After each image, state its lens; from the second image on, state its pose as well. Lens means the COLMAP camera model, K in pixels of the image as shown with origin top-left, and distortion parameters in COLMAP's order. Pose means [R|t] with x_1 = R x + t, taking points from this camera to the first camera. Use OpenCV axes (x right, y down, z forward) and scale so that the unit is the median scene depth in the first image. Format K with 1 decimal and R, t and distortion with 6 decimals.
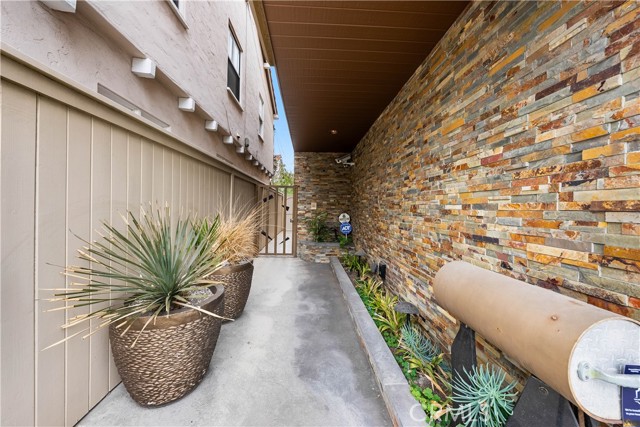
lens RADIAL K [[219.2, 0, 319.8], [0, 219.2, 211.2], [0, 0, 1]] dist [-0.001641, 0.000002]
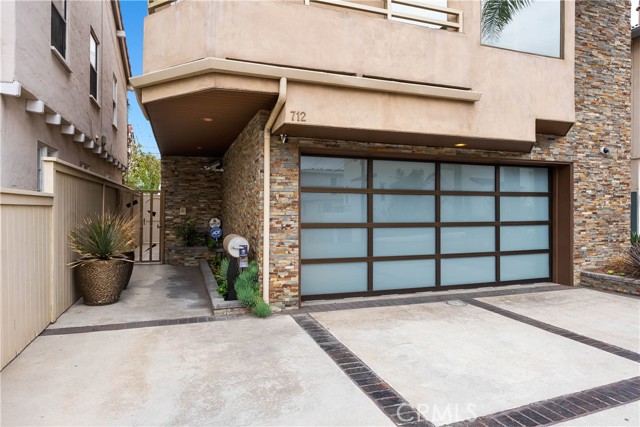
lens RADIAL K [[384.8, 0, 320.0], [0, 384.8, 213.5], [0, 0, 1]] dist [0.002351, 0.000276]
pose [[0.957982, -0.009993, 0.286655, 0.067406], [0.012031, 0.999913, -0.005349, 0.003259], [-0.286577, 0.008573, 0.958019, -0.841093]]
